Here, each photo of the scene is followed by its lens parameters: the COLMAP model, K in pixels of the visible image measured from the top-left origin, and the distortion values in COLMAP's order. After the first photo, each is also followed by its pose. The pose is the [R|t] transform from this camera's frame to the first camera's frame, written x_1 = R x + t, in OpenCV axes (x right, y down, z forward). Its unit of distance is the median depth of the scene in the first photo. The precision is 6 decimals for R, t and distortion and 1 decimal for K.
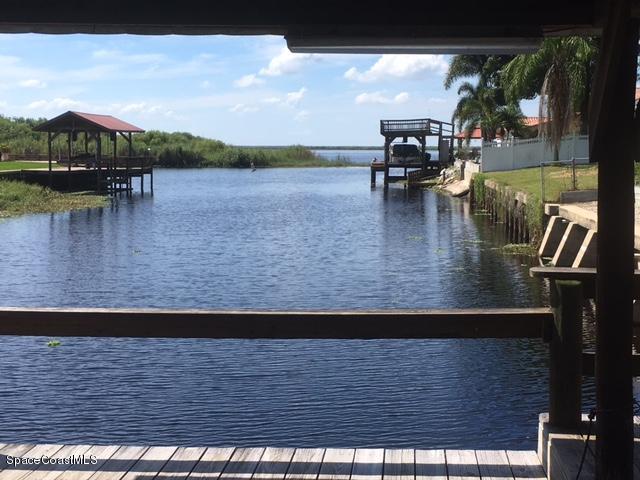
lens RADIAL K [[941.0, 0, 320.0], [0, 941.0, 240.0], [0, 0, 1]] dist [0.023135, 0.036957]
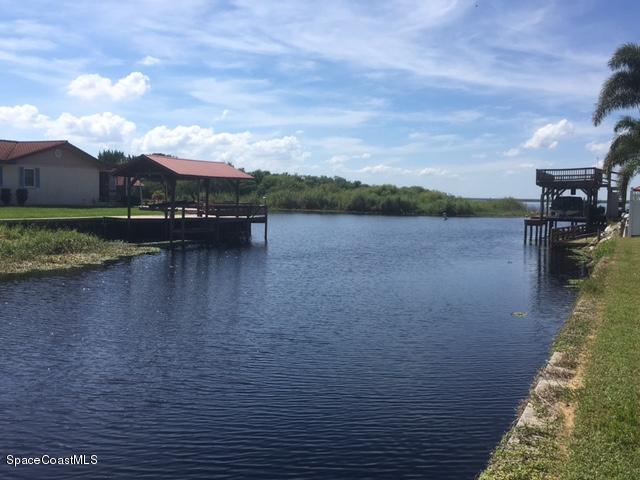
lens RADIAL K [[664.9, 0, 320.0], [0, 664.9, 240.0], [0, 0, 1]] dist [0.007697, 0.008531]
pose [[0.939138, 0.035420, -0.341709, 0.086151], [-0.047848, 0.998462, -0.028010, -0.030564], [0.340191, 0.042655, 0.939388, 0.319240]]
